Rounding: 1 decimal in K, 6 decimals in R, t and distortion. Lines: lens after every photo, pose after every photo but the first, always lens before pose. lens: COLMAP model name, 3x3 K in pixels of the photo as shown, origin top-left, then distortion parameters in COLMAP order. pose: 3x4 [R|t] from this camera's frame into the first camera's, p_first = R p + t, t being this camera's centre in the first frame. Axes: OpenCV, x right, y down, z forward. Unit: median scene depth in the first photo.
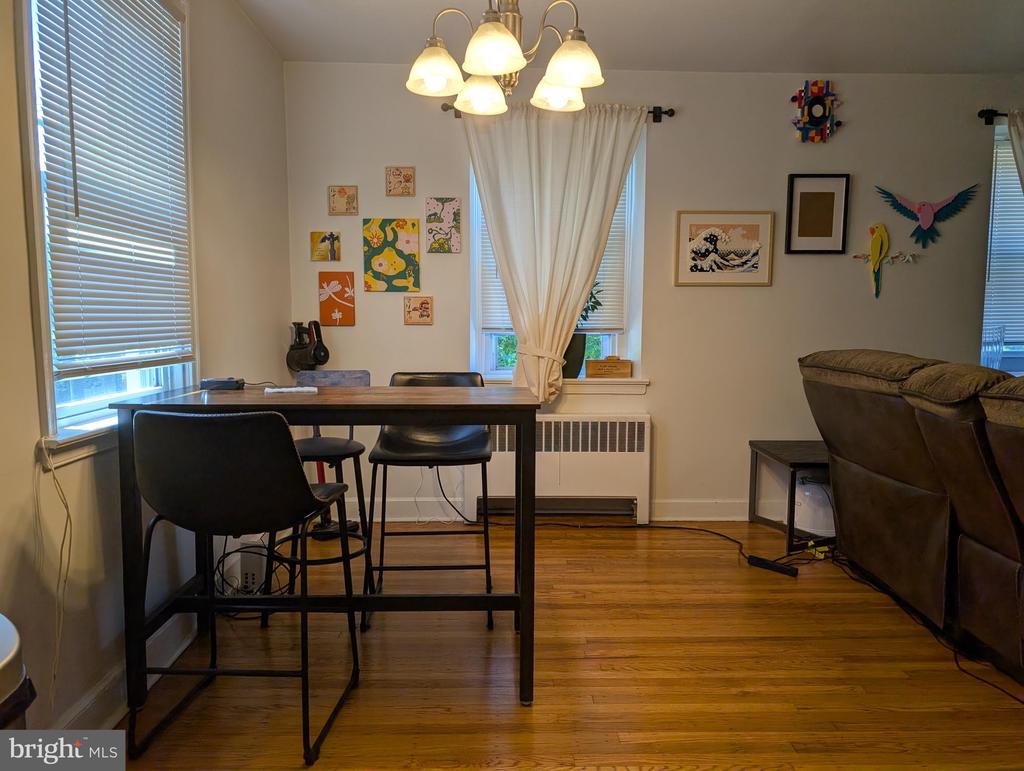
lens RADIAL K [[727.1, 0, 519.5], [0, 727.1, 386.4], [0, 0, 1]] dist [0.024236, -0.024710]
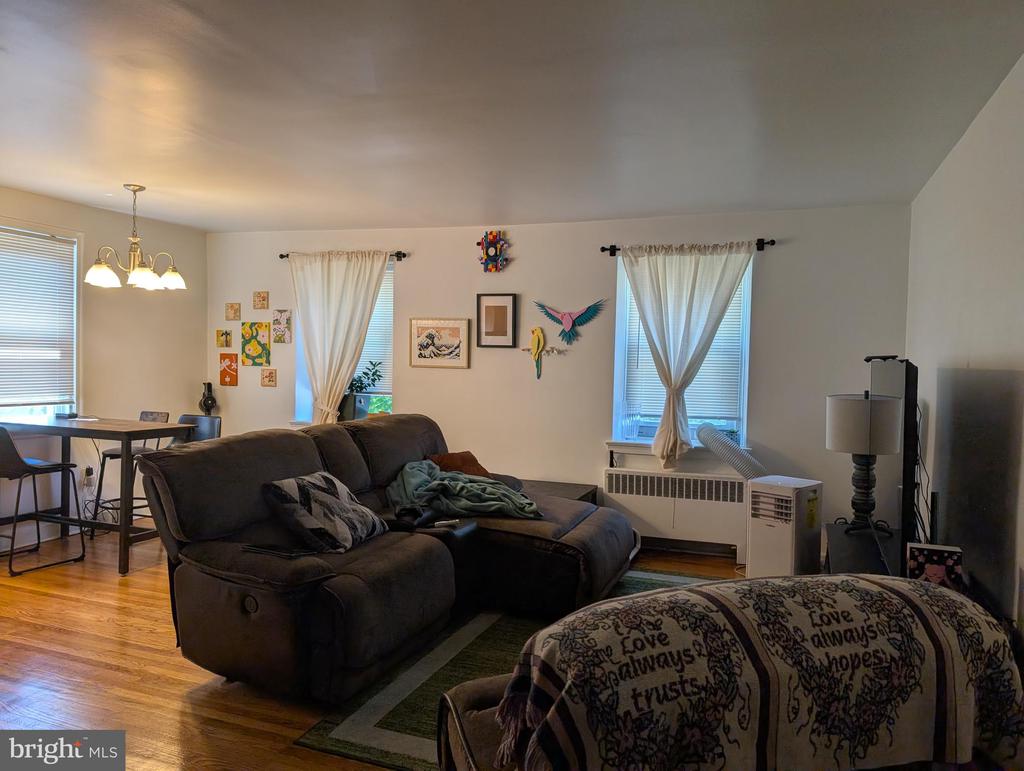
lens RADIAL K [[727.1, 0, 530.1], [0, 727.1, 405.0], [0, 0, 1]] dist [0.024236, -0.024710]
pose [[0.932108, 0.045176, -0.359351, 1.014867], [-0.057566, 0.998057, -0.023846, -0.038030], [0.357575, 0.042913, 0.932898, -0.323679]]
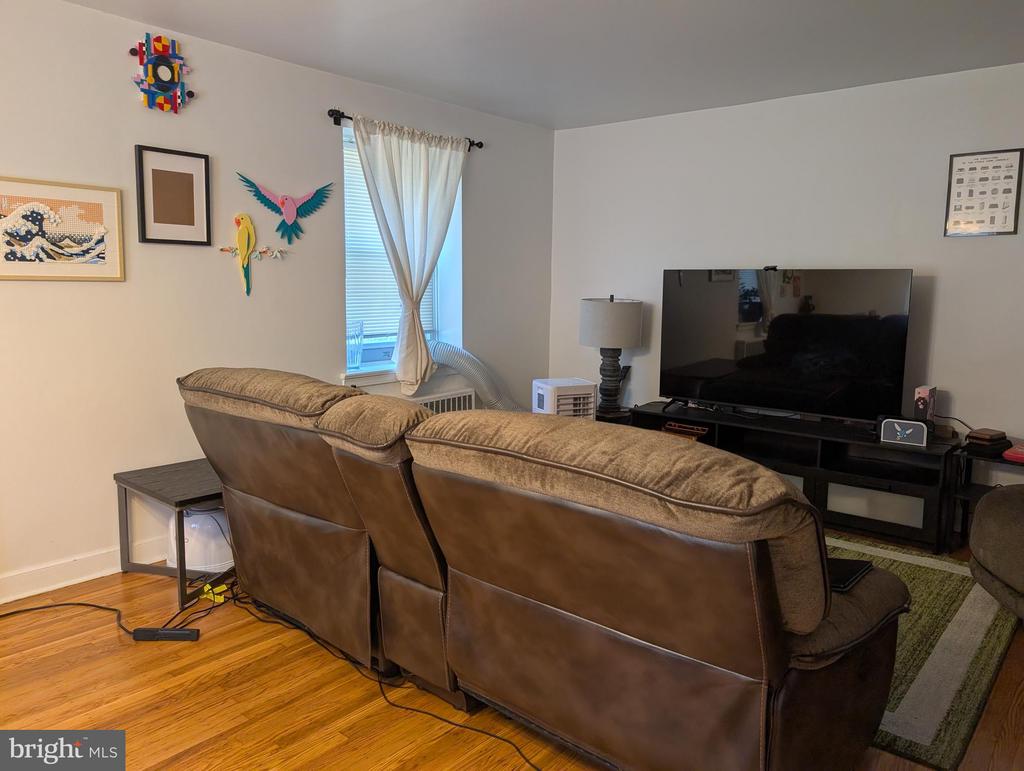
lens RADIAL K [[727.1, 0, 519.1], [0, 727.1, 376.6], [0, 0, 1]] dist [0.024236, -0.024710]
pose [[0.657868, -0.088153, 0.747957, 0.017844], [0.060398, 0.996103, 0.064276, -0.059872], [-0.750708, 0.002890, 0.660628, 0.141626]]
